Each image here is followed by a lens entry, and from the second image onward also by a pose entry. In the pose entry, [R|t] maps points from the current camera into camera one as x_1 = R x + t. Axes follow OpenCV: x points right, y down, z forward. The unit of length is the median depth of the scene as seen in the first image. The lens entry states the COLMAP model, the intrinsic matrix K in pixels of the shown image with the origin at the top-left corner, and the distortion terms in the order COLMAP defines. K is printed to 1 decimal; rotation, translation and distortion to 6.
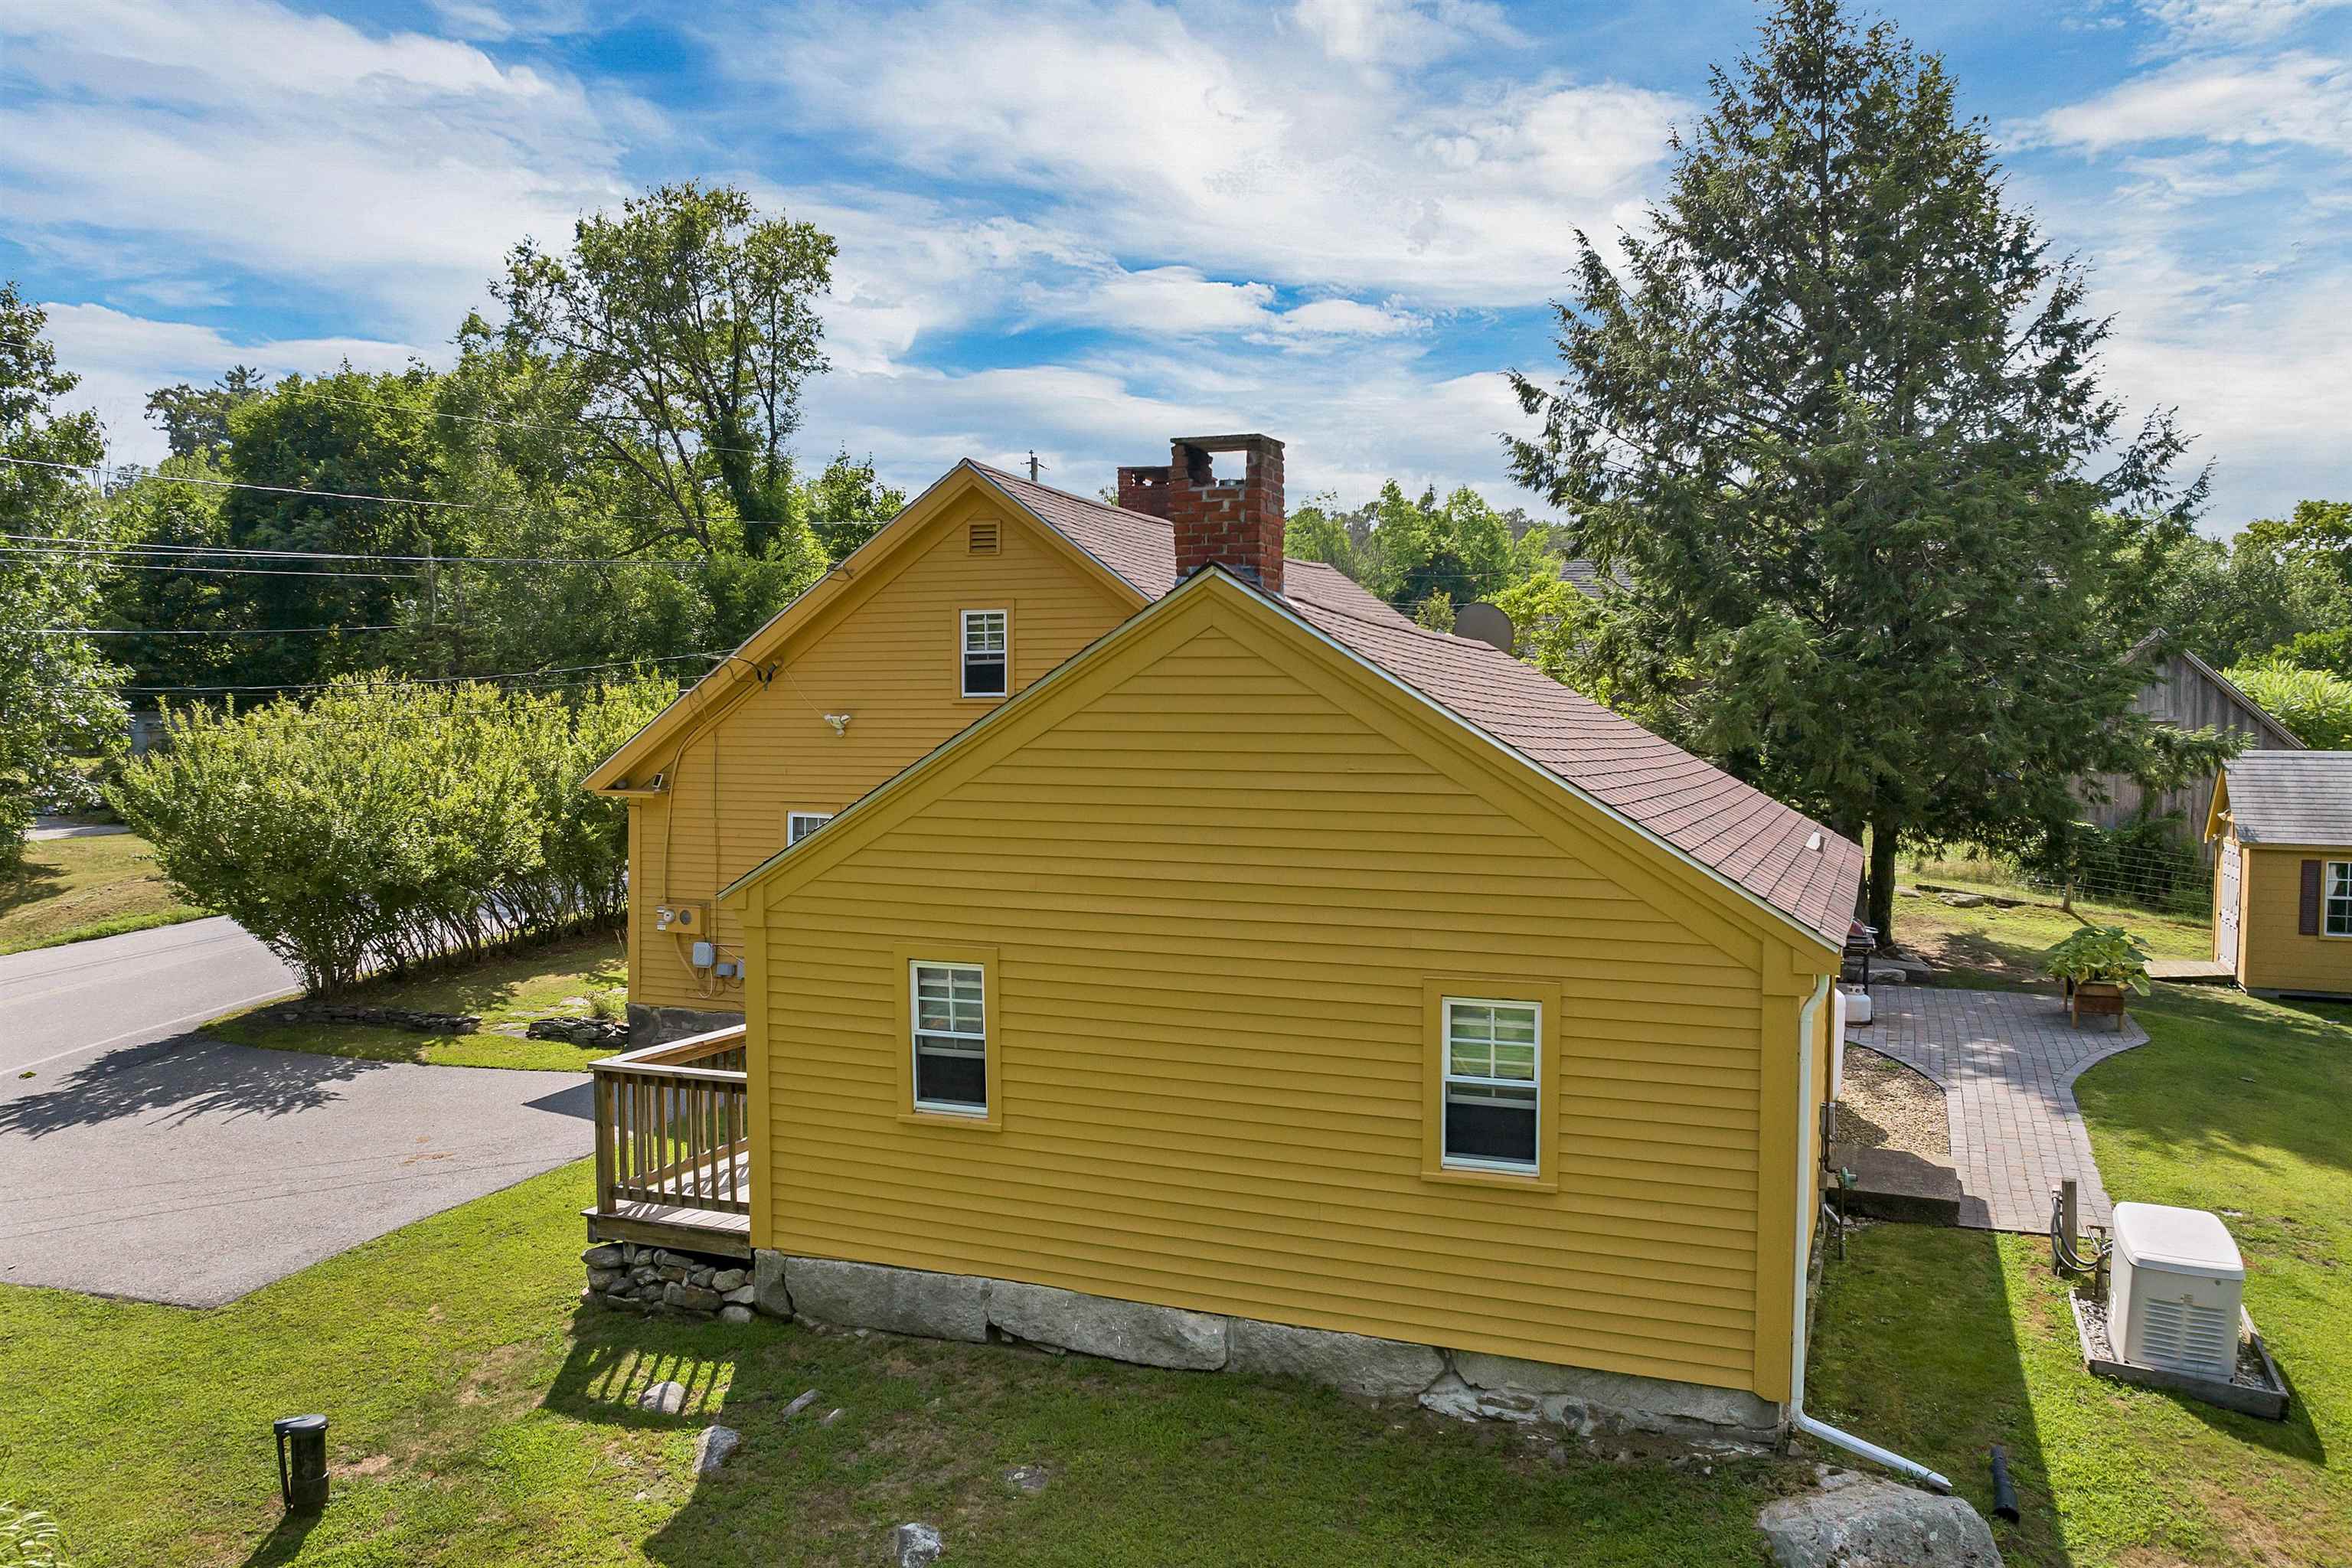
lens RADIAL K [[1677.8, 0, 1175.2], [0, 1677.8, 814.9], [0, 0, 1]] dist [-0.061314, 0.033624]
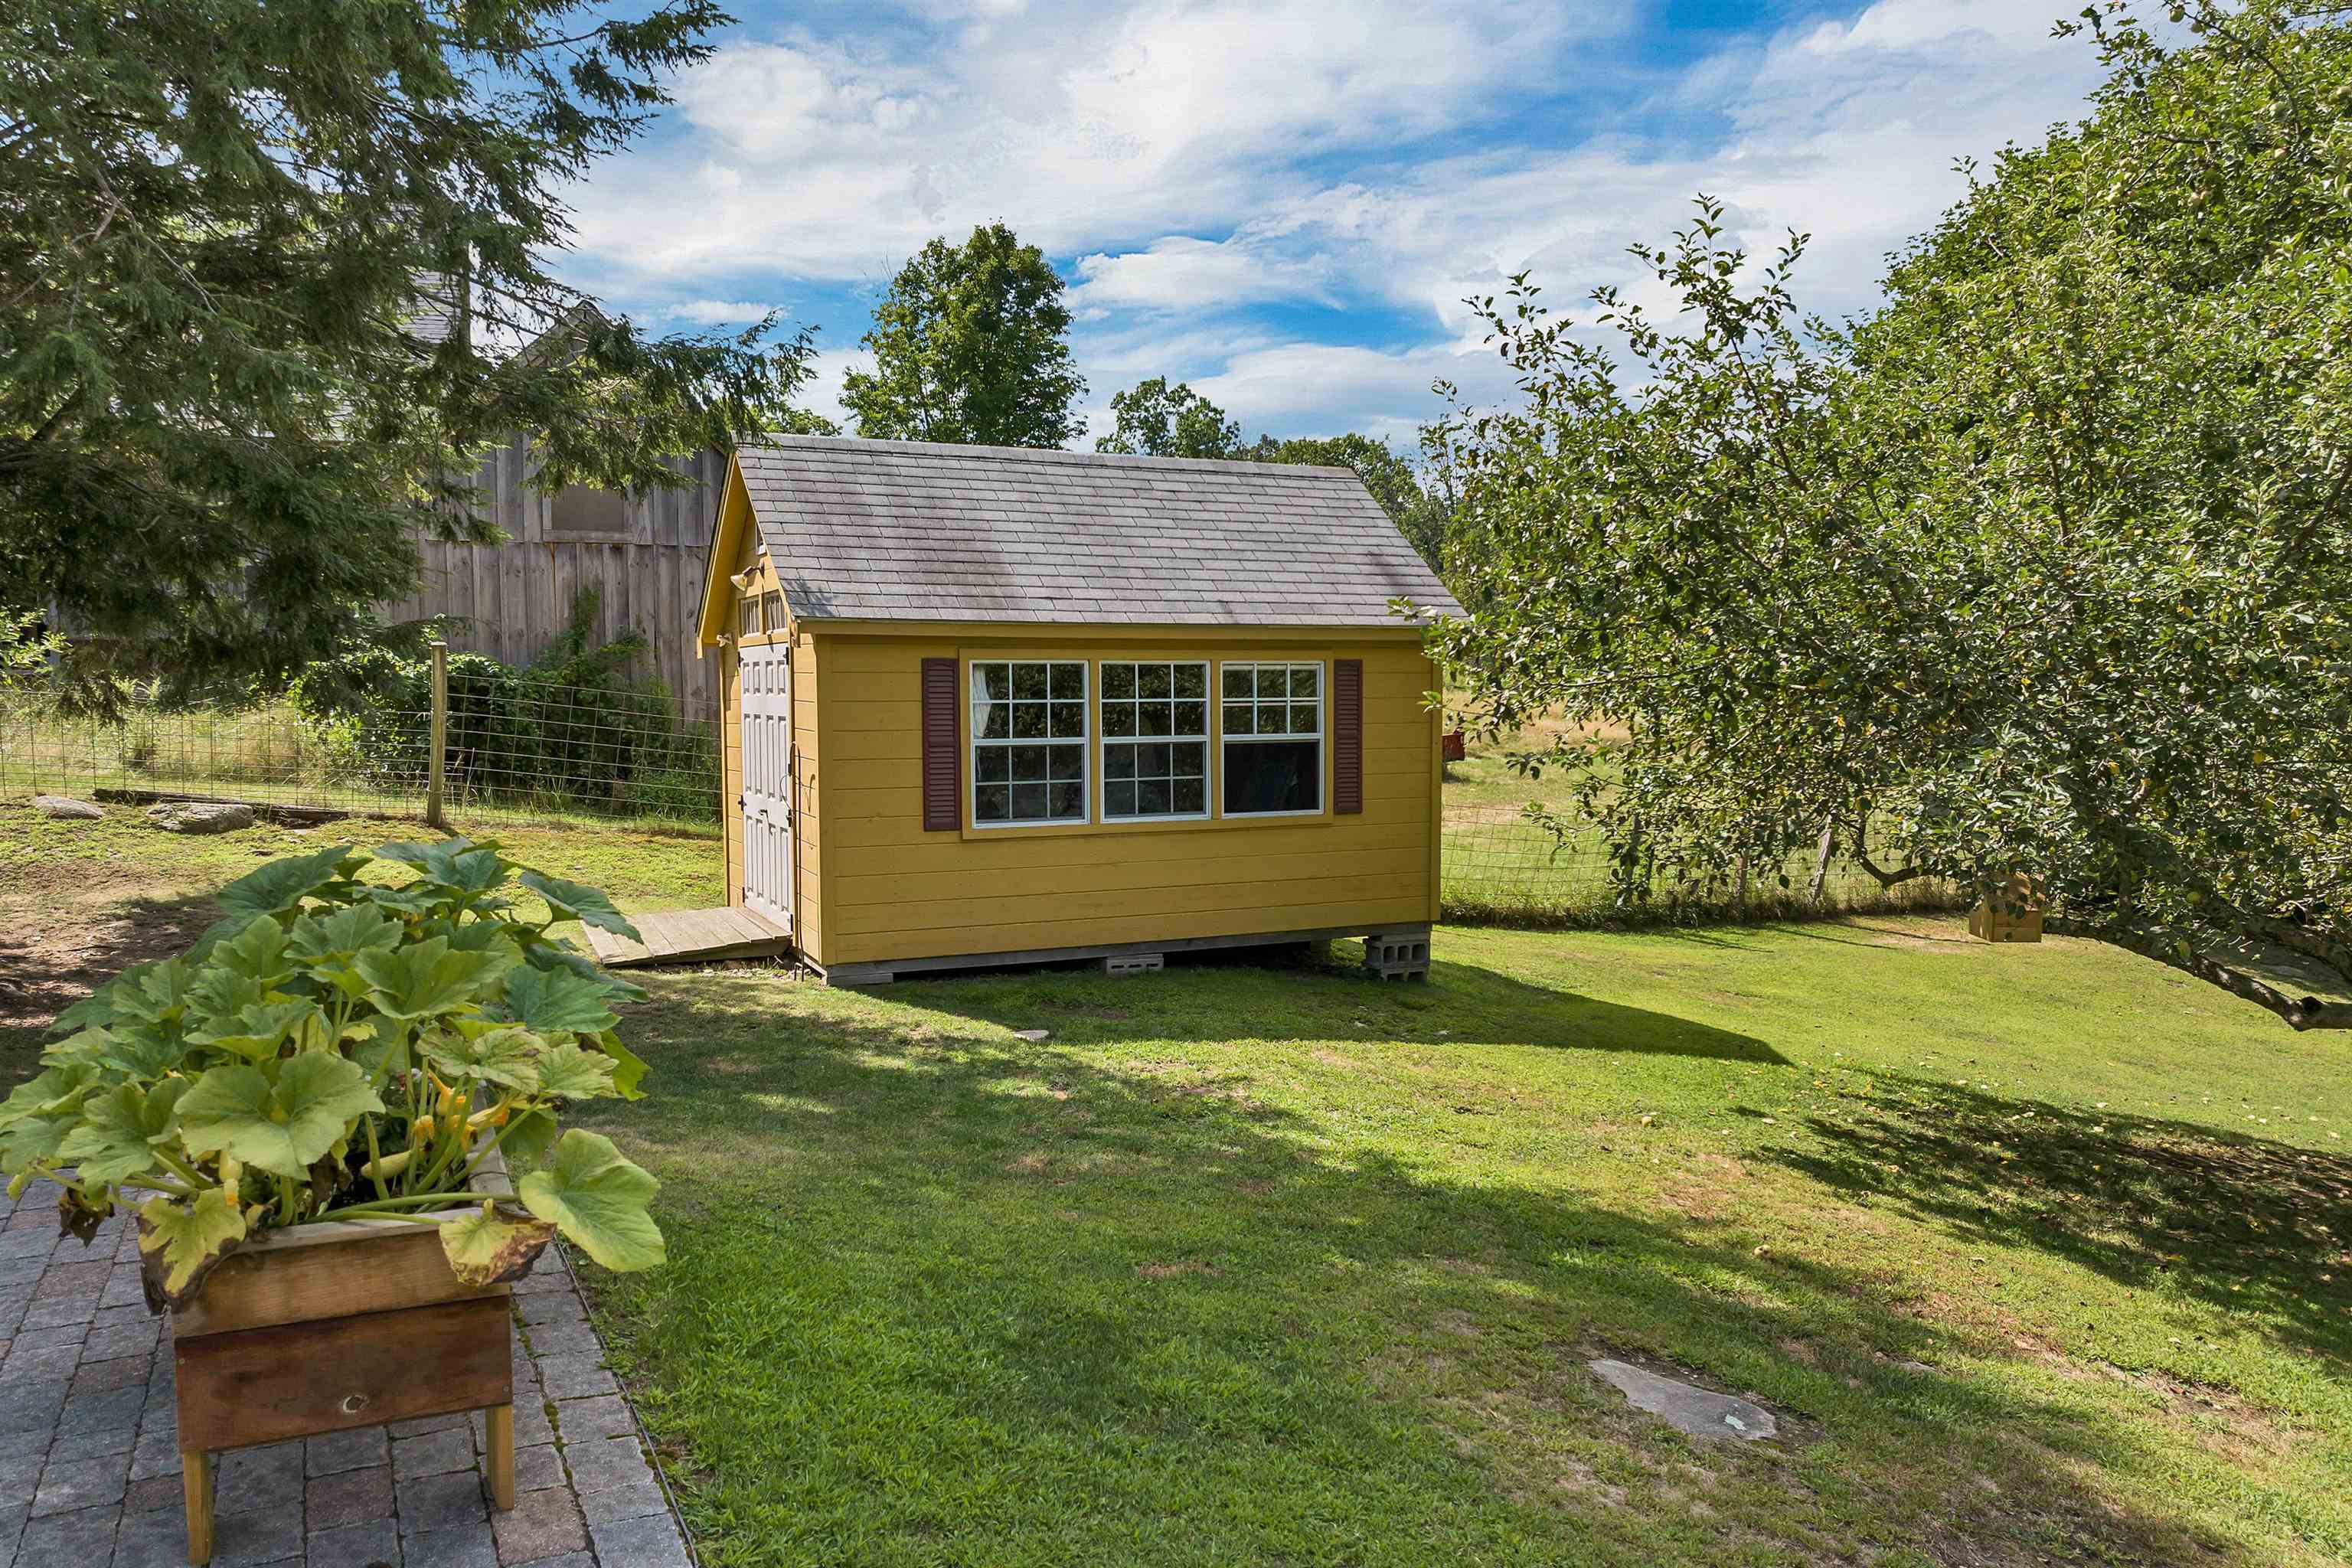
lens RADIAL K [[1686.1, 0, 1187.1], [0, 1686.1, 833.6], [0, 0, 1]] dist [-0.027071, 0.000470]
pose [[0.639144, -0.073093, 0.765606, 0.327340], [0.036966, 0.997243, 0.064348, 0.039872], [-0.768198, -0.012827, 0.640084, 0.558173]]
